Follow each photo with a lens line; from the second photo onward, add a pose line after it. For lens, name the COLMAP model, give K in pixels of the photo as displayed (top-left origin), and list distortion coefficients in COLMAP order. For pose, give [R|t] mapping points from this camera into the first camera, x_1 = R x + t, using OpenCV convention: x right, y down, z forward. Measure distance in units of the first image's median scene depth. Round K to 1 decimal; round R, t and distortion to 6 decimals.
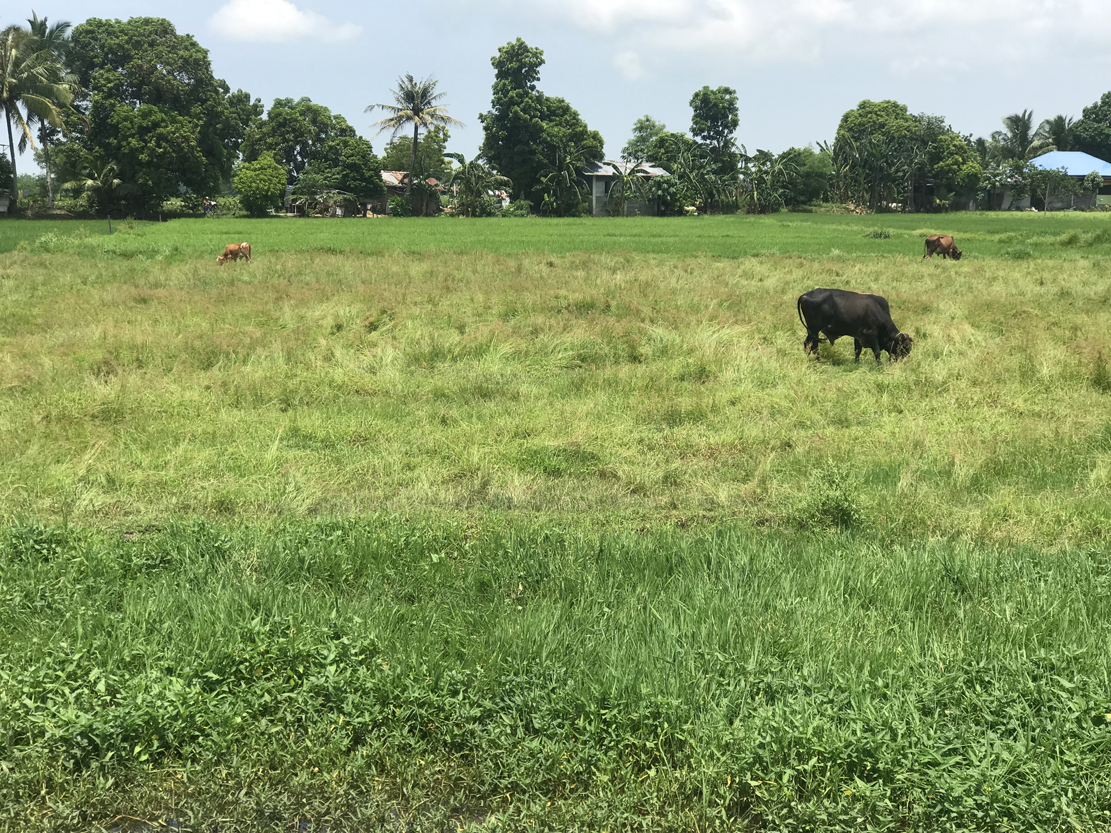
lens RADIAL K [[1746.2, 0, 532.7], [0, 1746.2, 393.9], [0, 0, 1]] dist [0.057123, 0.000000]
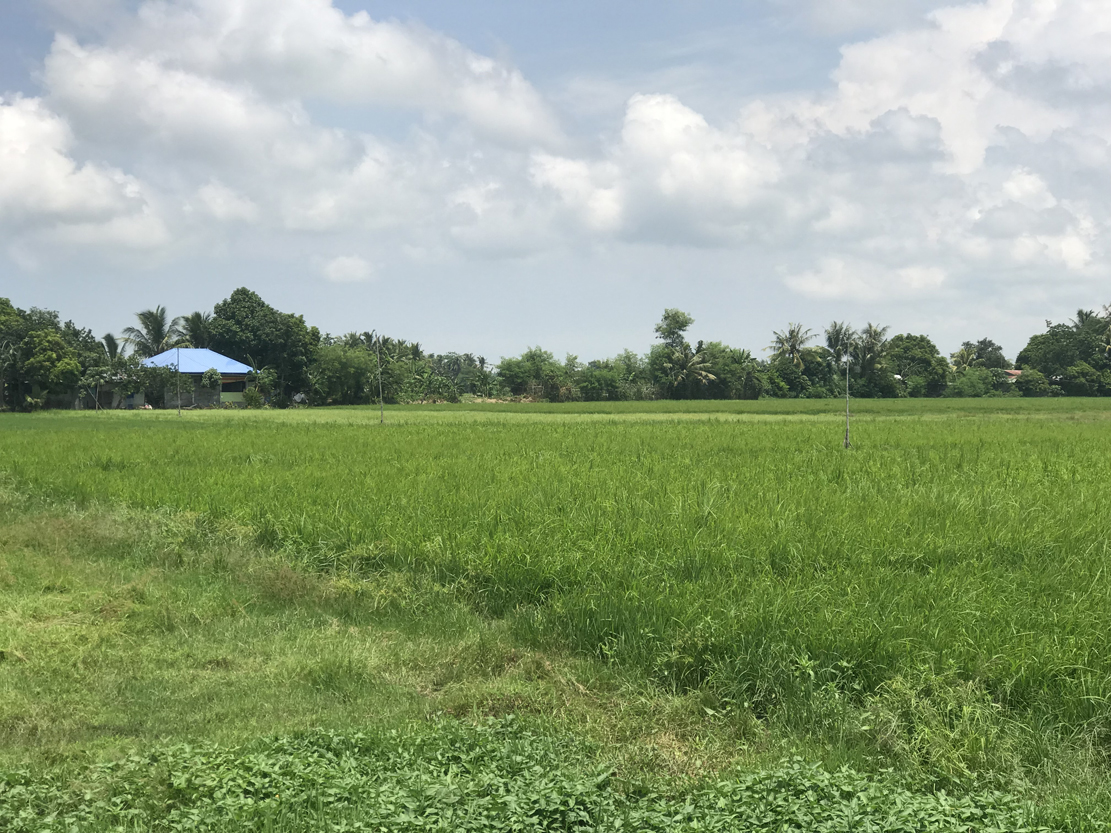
lens RADIAL K [[1746.2, 0, 558.1], [0, 1746.2, 400.3], [0, 0, 1]] dist [0.057123, 0.000000]
pose [[0.947921, -0.009628, 0.318359, 0.208279], [0.043855, 0.993968, -0.100519, -0.002274], [-0.315471, 0.109245, 0.942626, 0.021409]]
